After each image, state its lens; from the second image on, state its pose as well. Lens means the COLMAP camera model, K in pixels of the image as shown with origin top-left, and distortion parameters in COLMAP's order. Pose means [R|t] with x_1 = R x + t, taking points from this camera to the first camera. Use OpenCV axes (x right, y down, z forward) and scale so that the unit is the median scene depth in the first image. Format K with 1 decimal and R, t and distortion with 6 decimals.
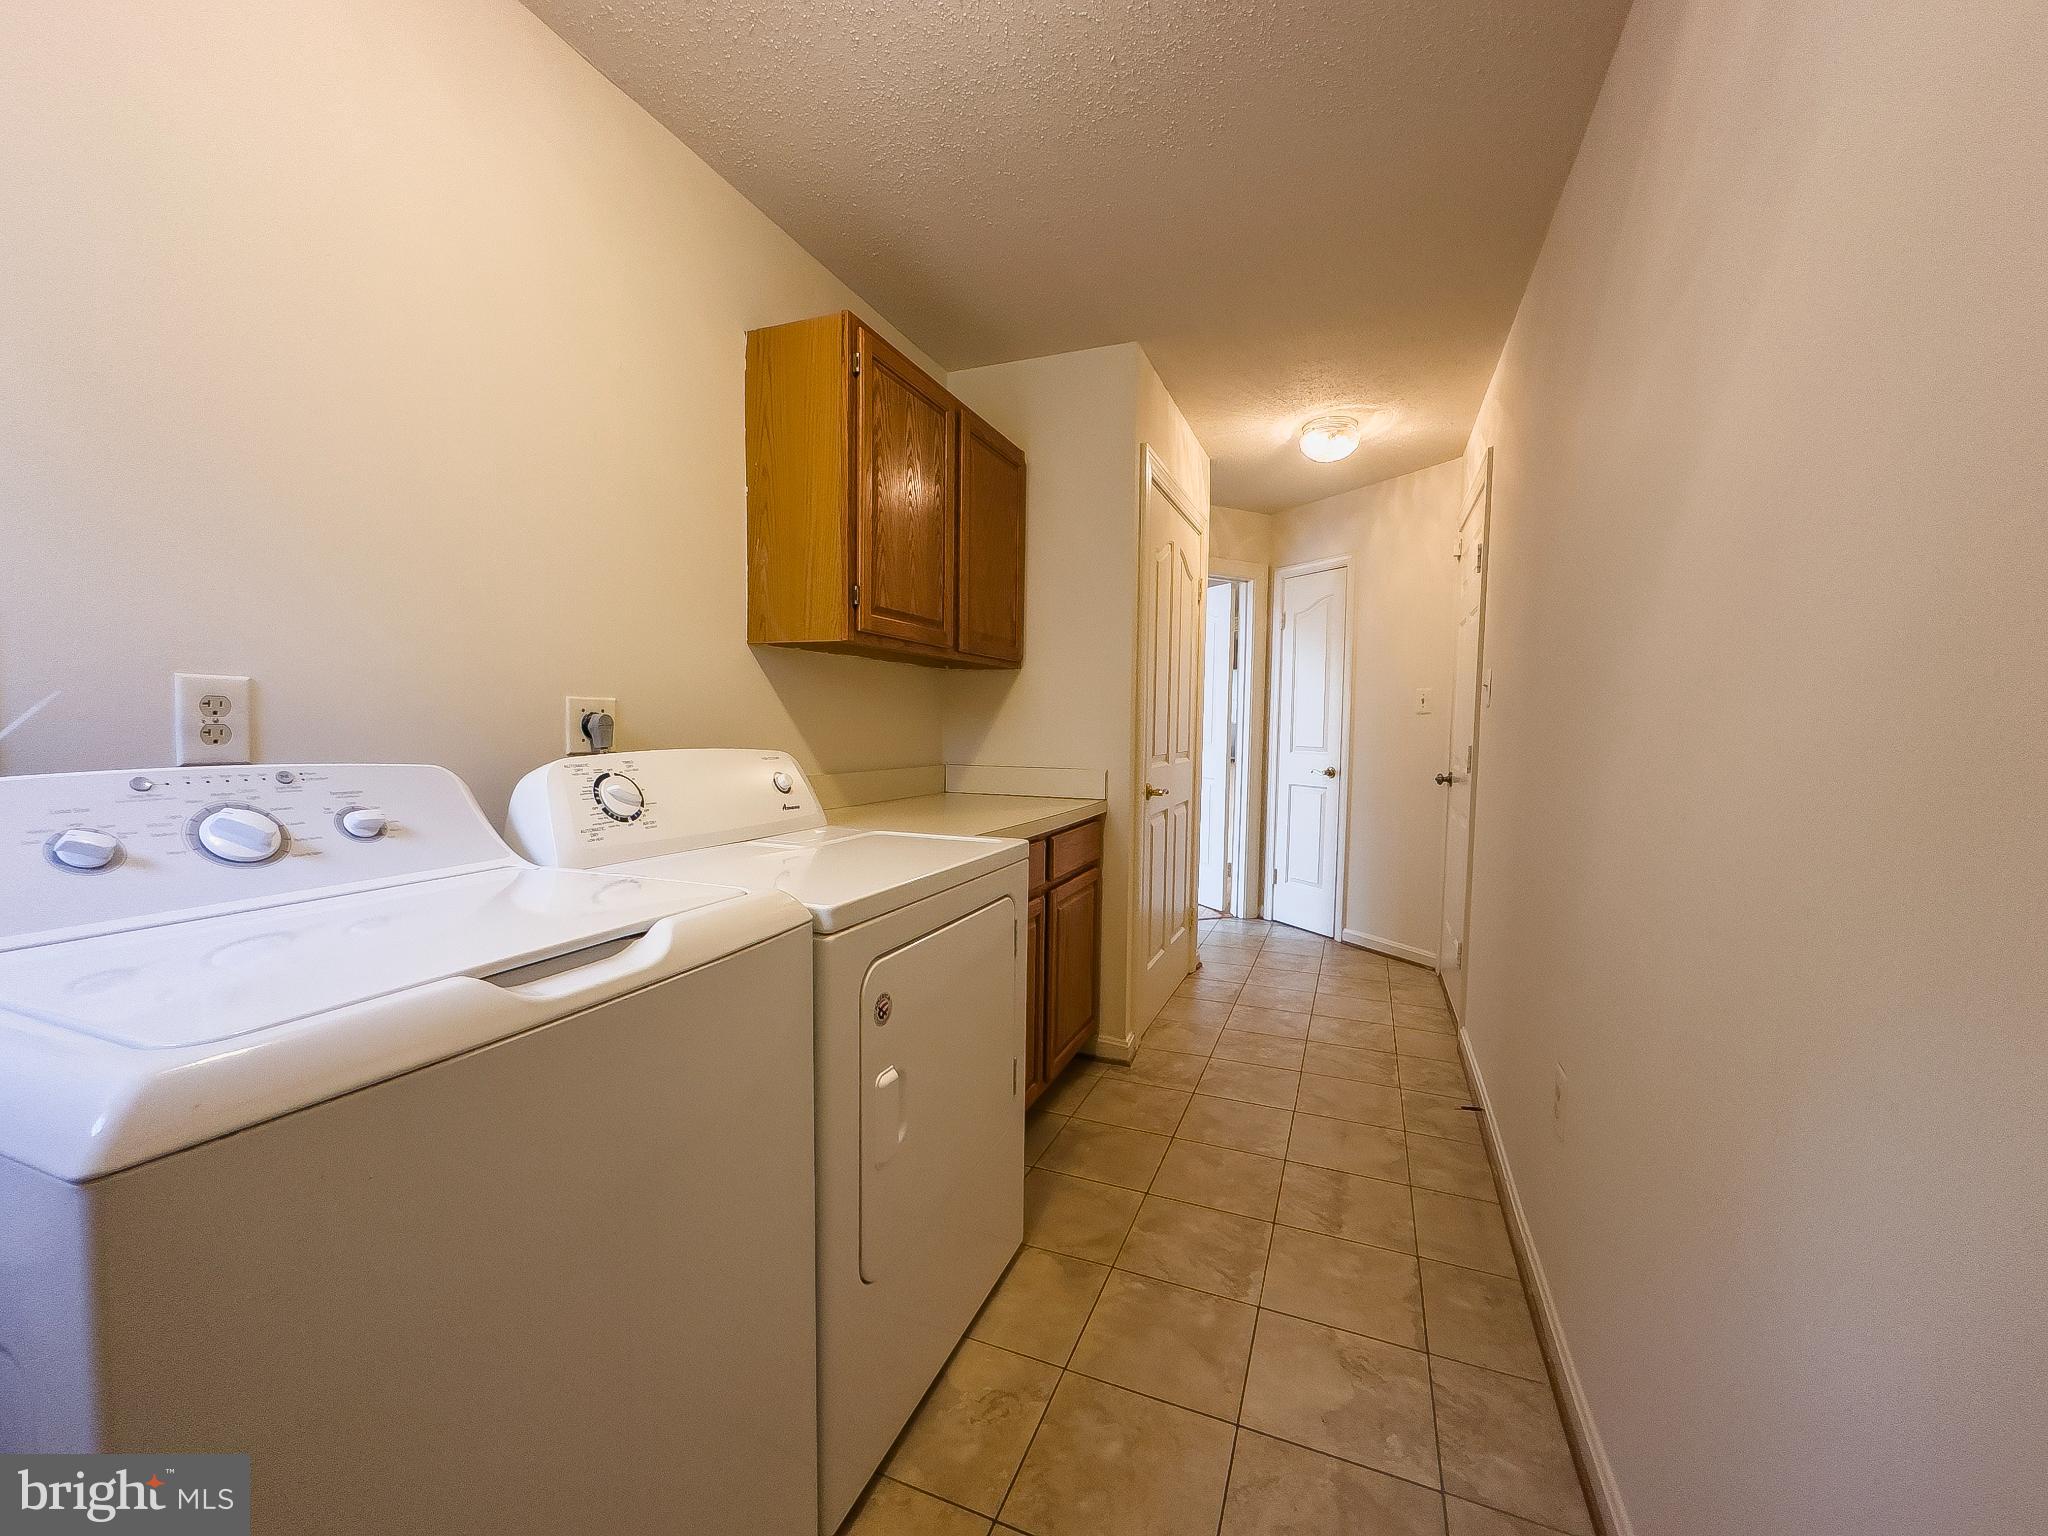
lens RADIAL K [[819.8, 0, 1029.7], [0, 819.8, 776.0], [0, 0, 1]] dist [-0.002646, 0.000587]
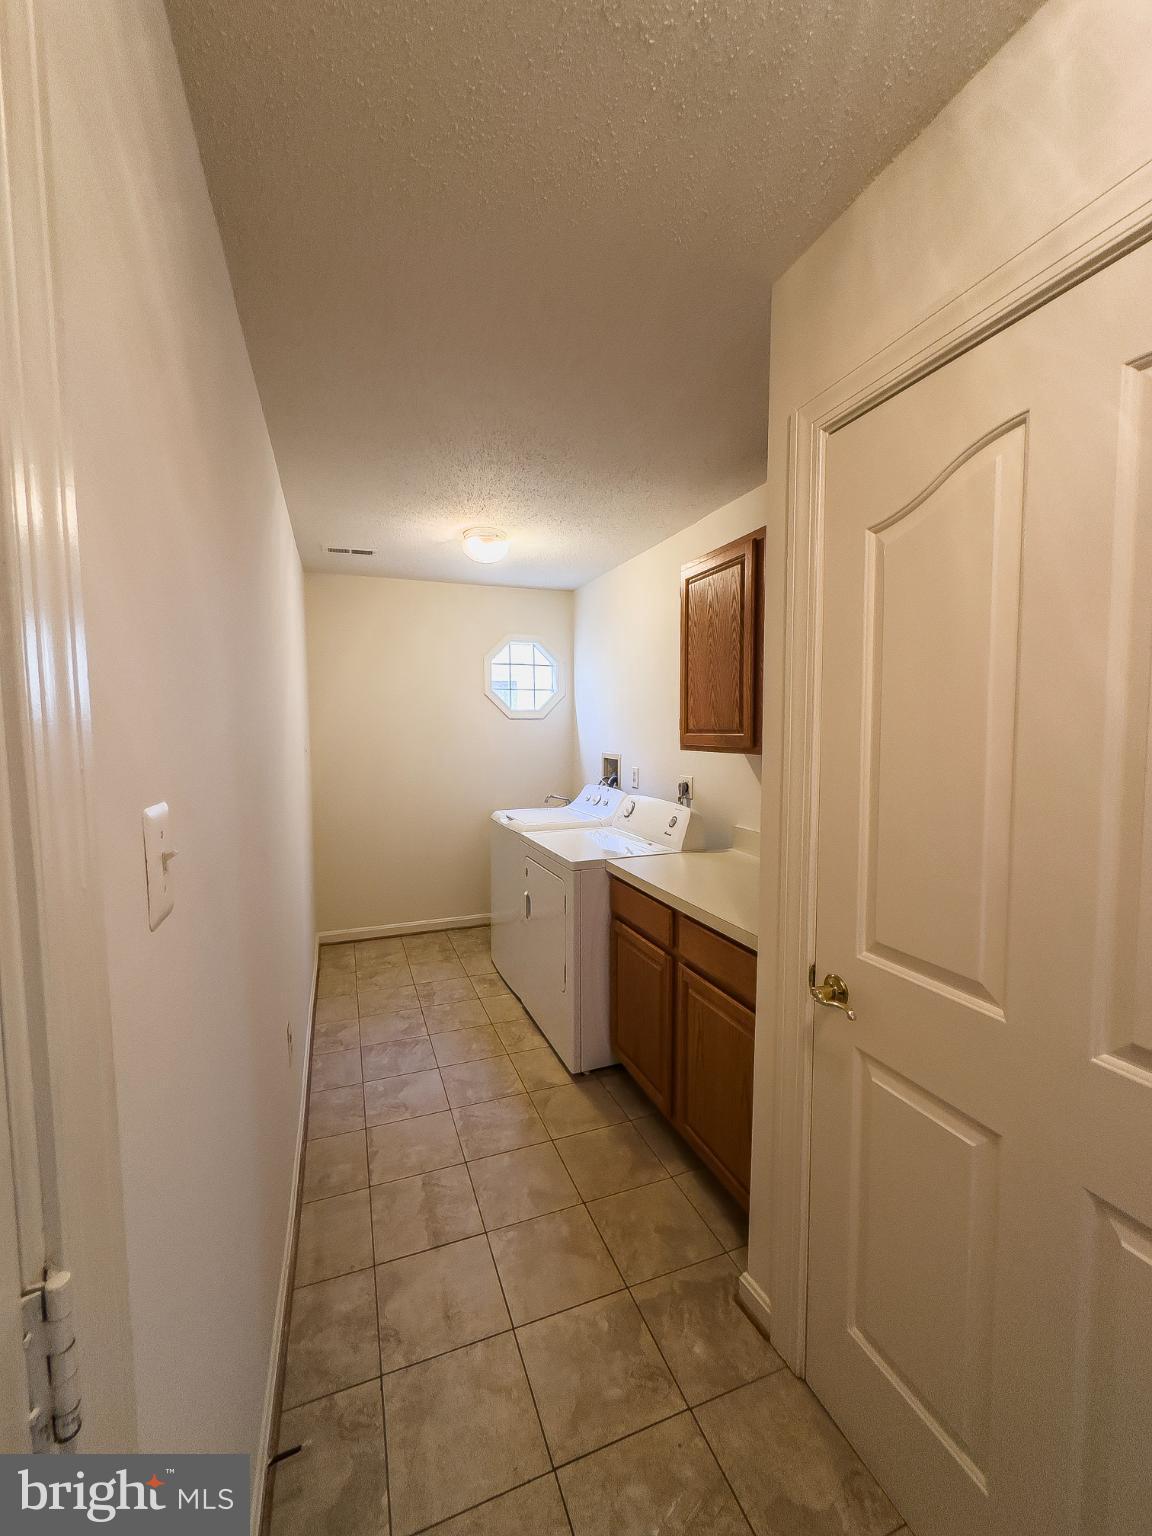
lens RADIAL K [[614.9, 0, 577.8], [0, 614.9, 770.6], [0, 0, 1]] dist [-0.002646, 0.000587]
pose [[-0.730161, 0.039691, -0.682121, 0.856652], [-0.043419, 0.993599, 0.104292, -0.252880], [0.681894, 0.105767, -0.723763, 1.831168]]
